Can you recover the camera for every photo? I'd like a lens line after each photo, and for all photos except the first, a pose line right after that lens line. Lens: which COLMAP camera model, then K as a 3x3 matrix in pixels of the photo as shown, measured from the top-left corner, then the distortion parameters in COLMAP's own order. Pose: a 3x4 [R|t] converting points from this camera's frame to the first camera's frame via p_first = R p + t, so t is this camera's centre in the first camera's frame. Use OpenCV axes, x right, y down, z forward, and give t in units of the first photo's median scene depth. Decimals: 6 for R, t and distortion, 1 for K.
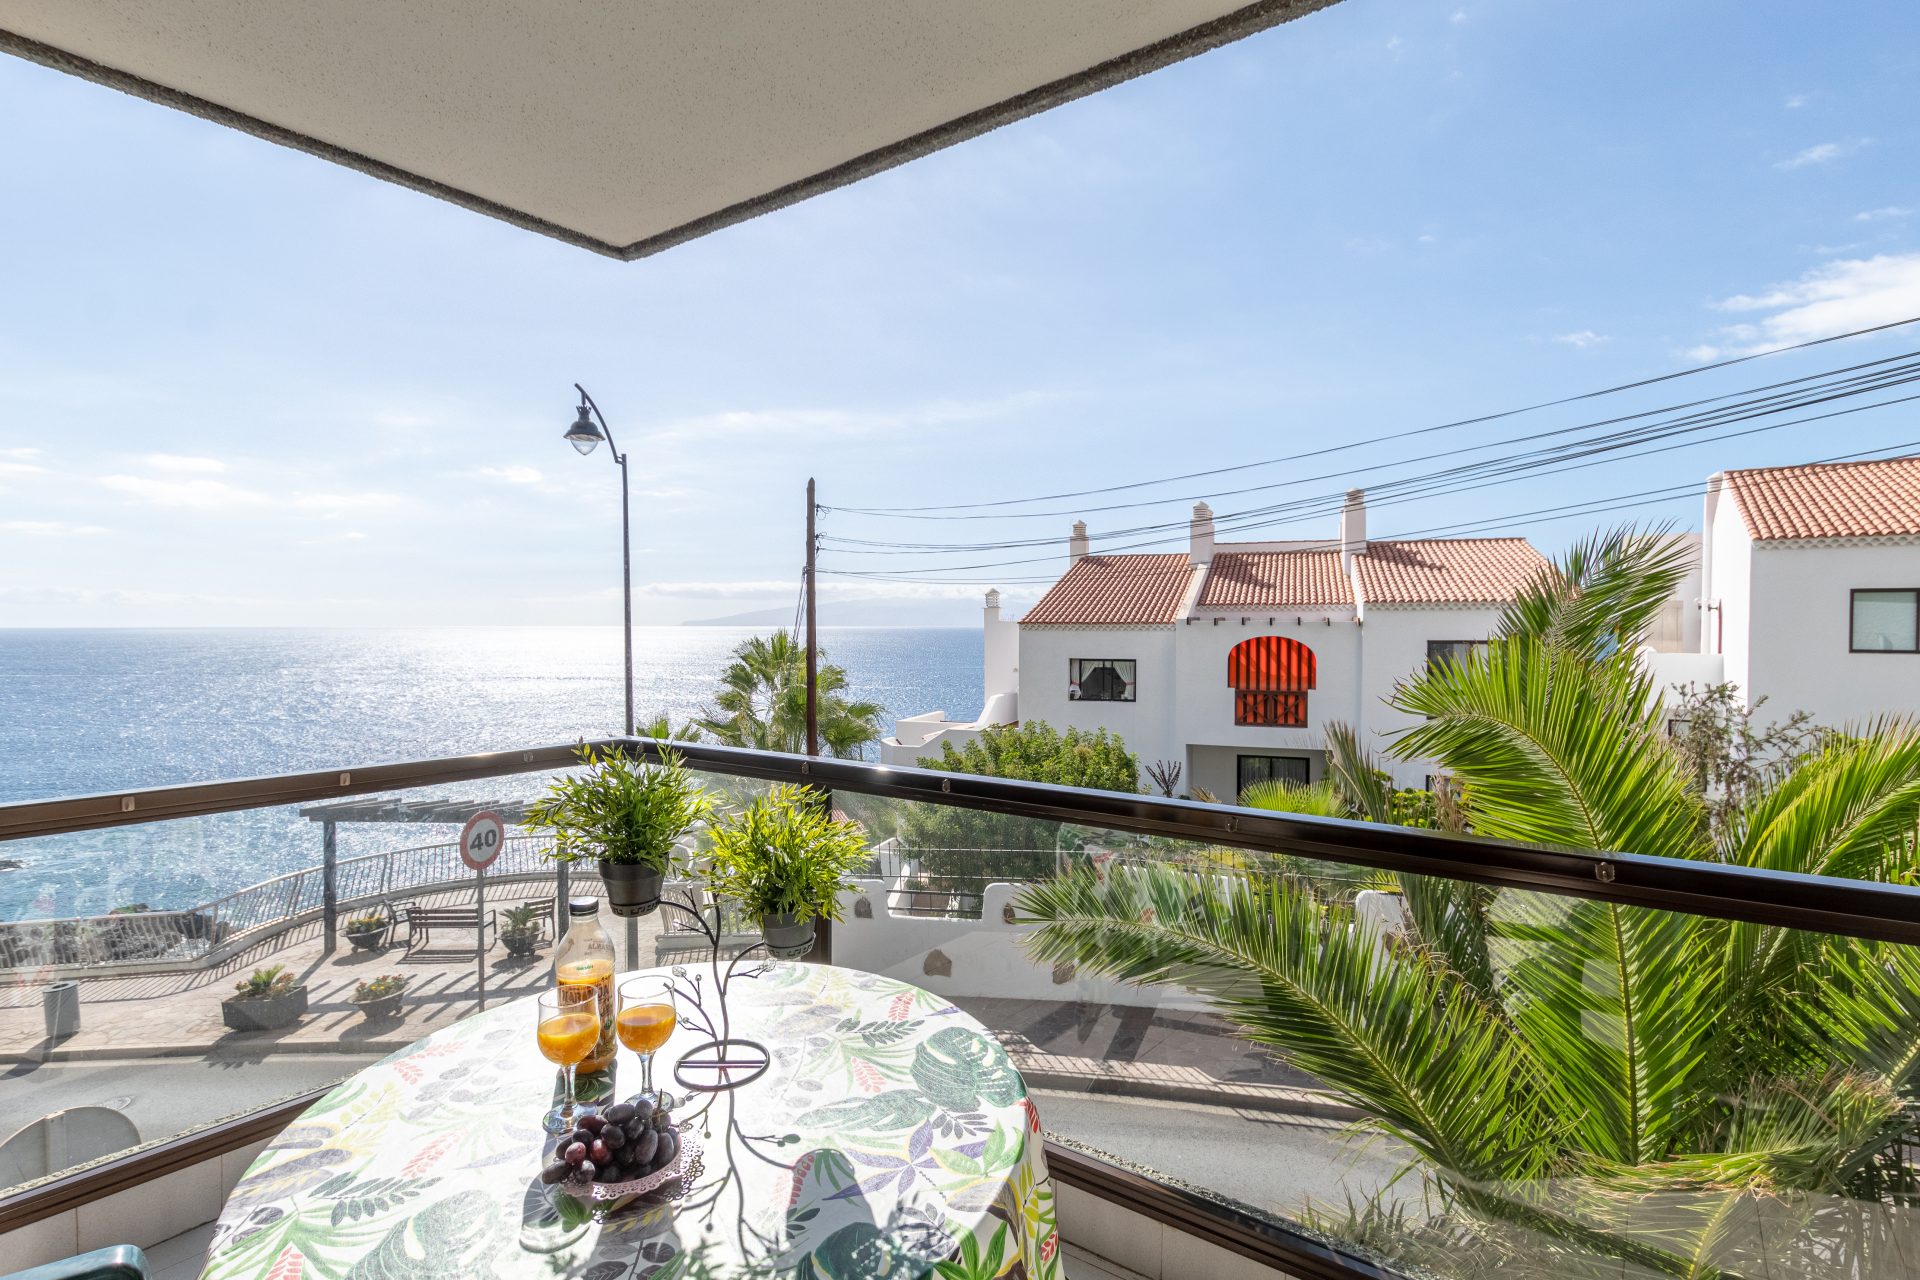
lens RADIAL K [[960.3, 0, 956.7], [0, 960.3, 636.6], [0, 0, 1]] dist [0.014438, -0.000685]
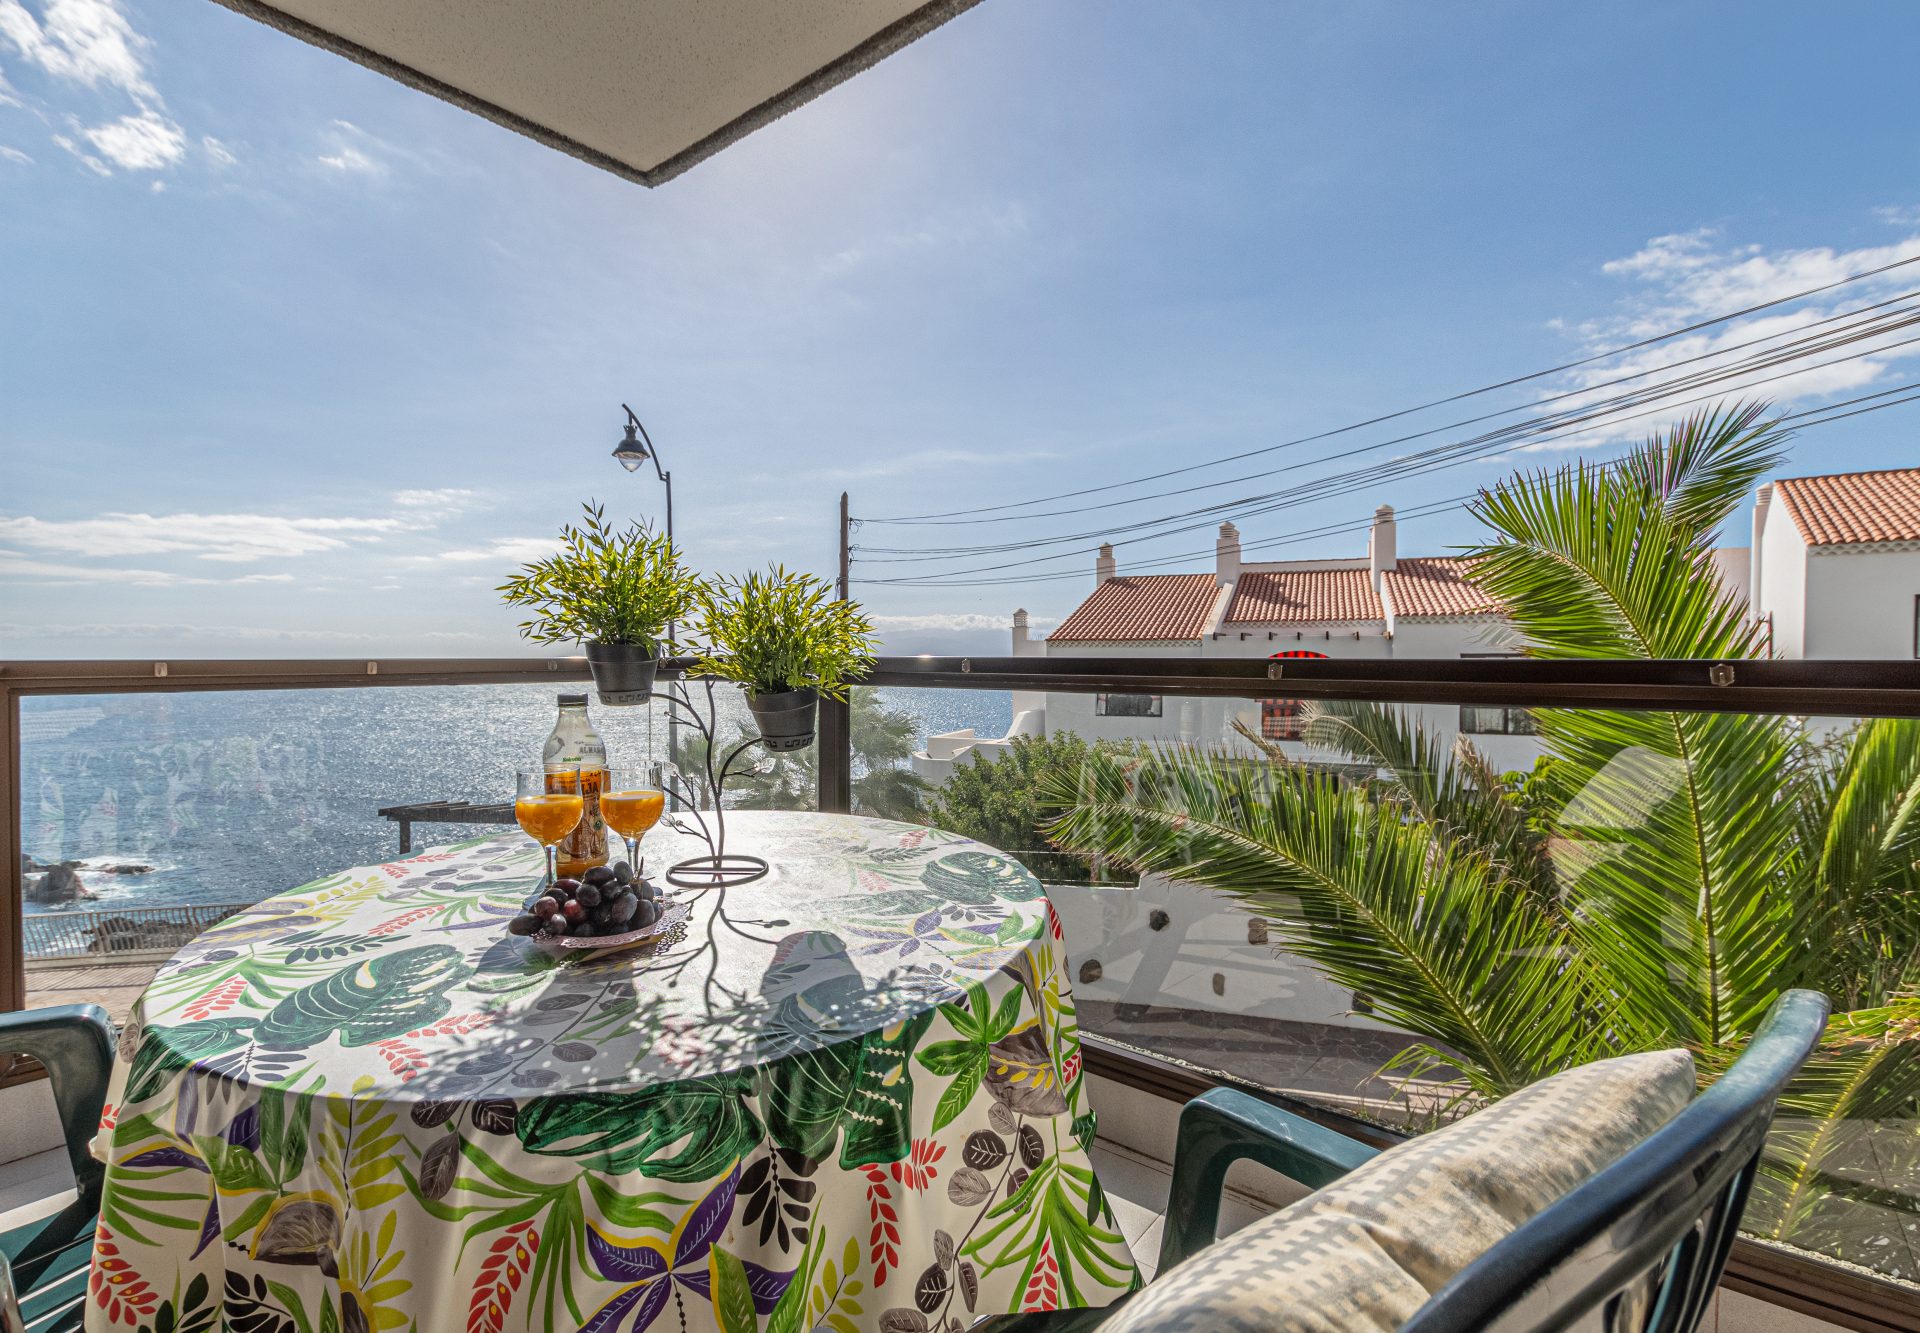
lens RADIAL K [[923.4, 0, 920.8], [0, 923.4, 664.4], [0, 0, 1]] dist [0.007209, -0.000736]
pose [[0.997499, -0.001283, -0.070669, 0.009872], [0.001223, 0.999999, -0.000890, 0.162367], [0.070670, 0.000802, 0.997499, 0.082915]]
